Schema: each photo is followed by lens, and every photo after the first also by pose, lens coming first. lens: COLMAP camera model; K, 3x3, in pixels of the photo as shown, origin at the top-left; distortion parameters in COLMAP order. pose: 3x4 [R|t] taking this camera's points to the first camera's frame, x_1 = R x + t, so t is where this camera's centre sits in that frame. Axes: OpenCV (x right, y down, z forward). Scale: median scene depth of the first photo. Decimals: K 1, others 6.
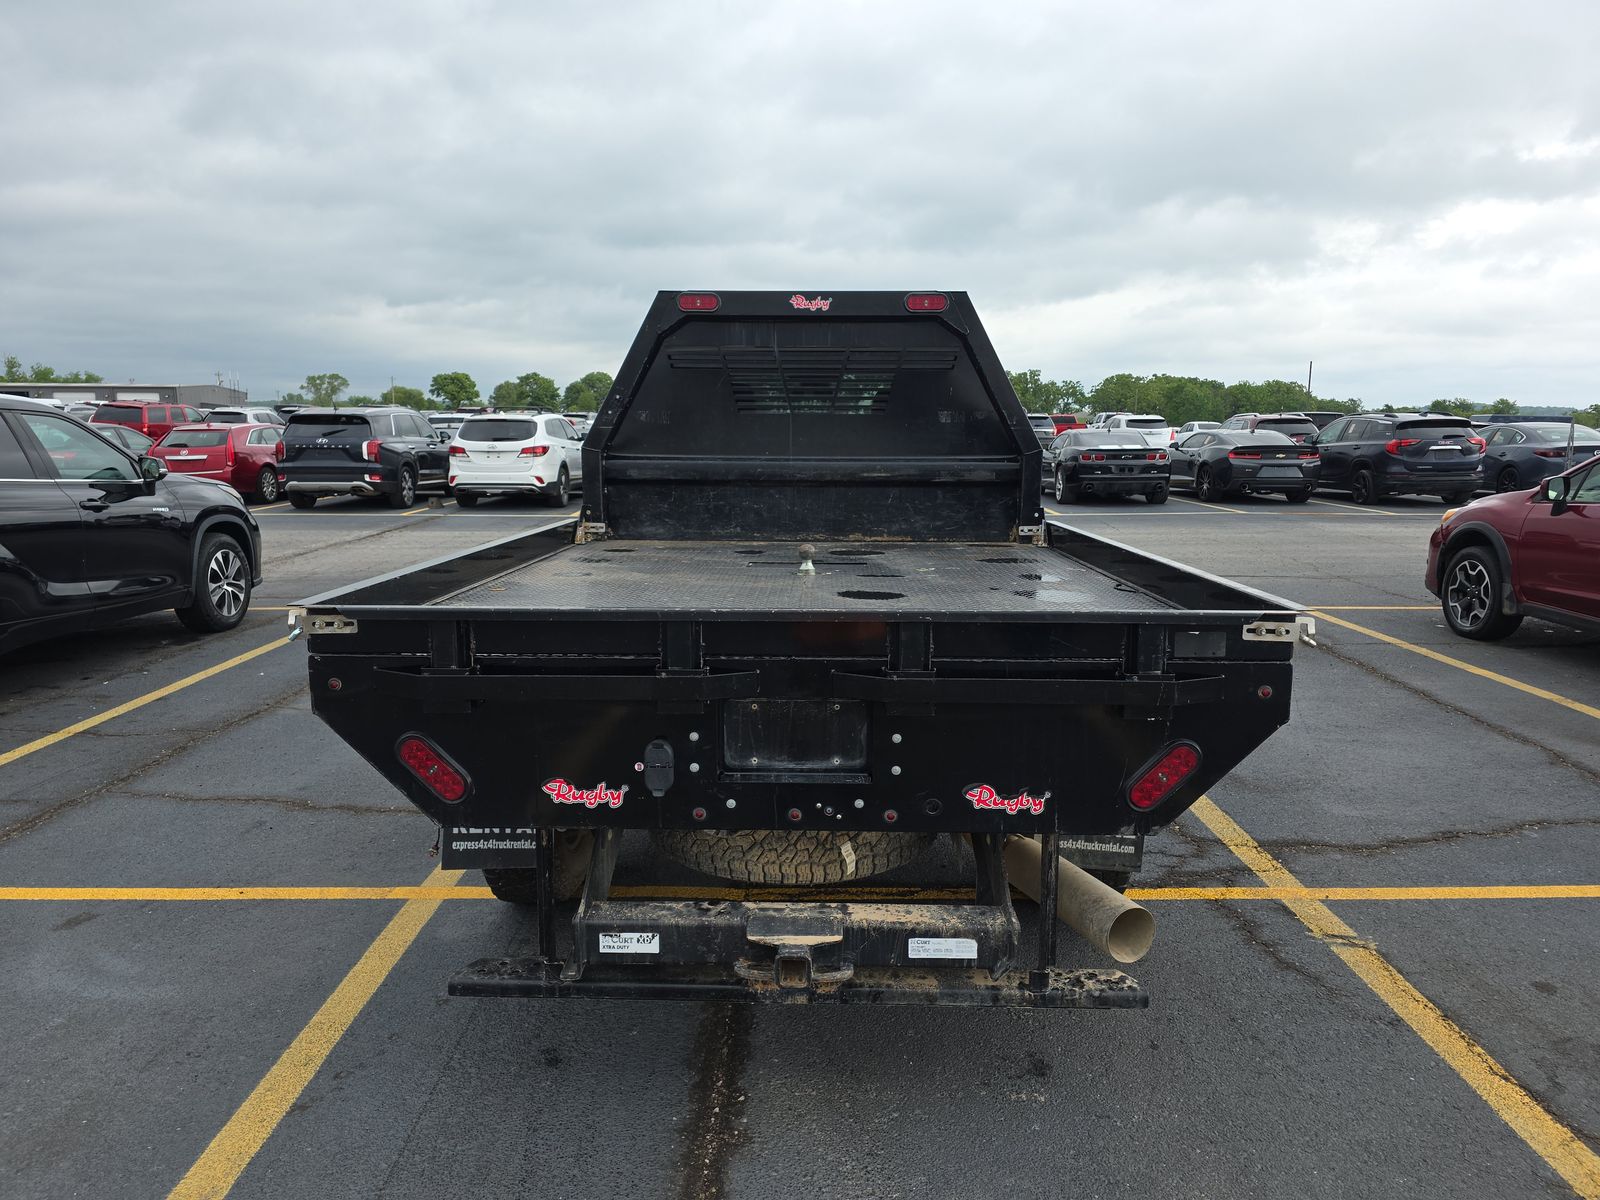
lens RADIAL K [[1090.3, 0, 800.0], [0, 1090.3, 600.0], [0, 0, 1]] dist [0.056586, -0.001614]
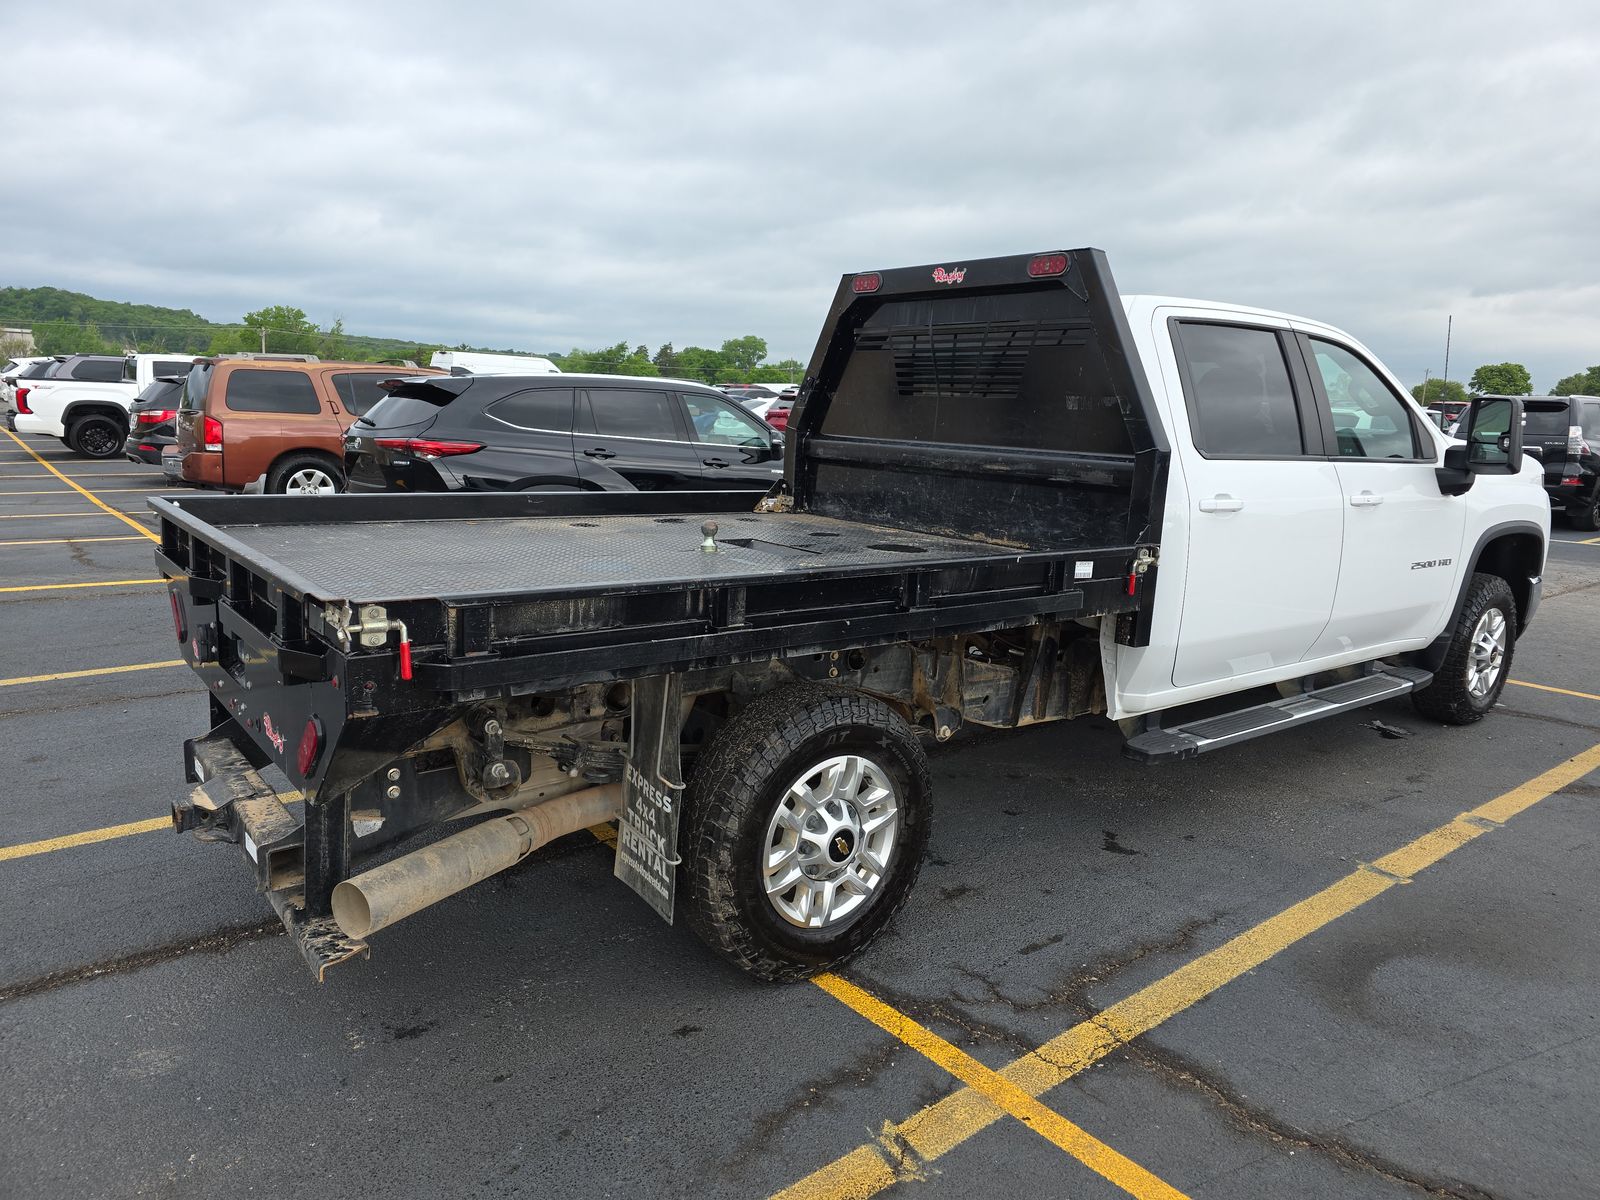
lens RADIAL K [[1088.0, 0, 801.5], [0, 1088.0, 569.8], [0, 0, 1]] dist [0.026501, -0.002007]
pose [[0.625948, 0.136080, -0.767900, 0.664590], [-0.151914, 0.987073, 0.051088, -0.056714], [0.764925, 0.084677, 0.638529, 0.345213]]
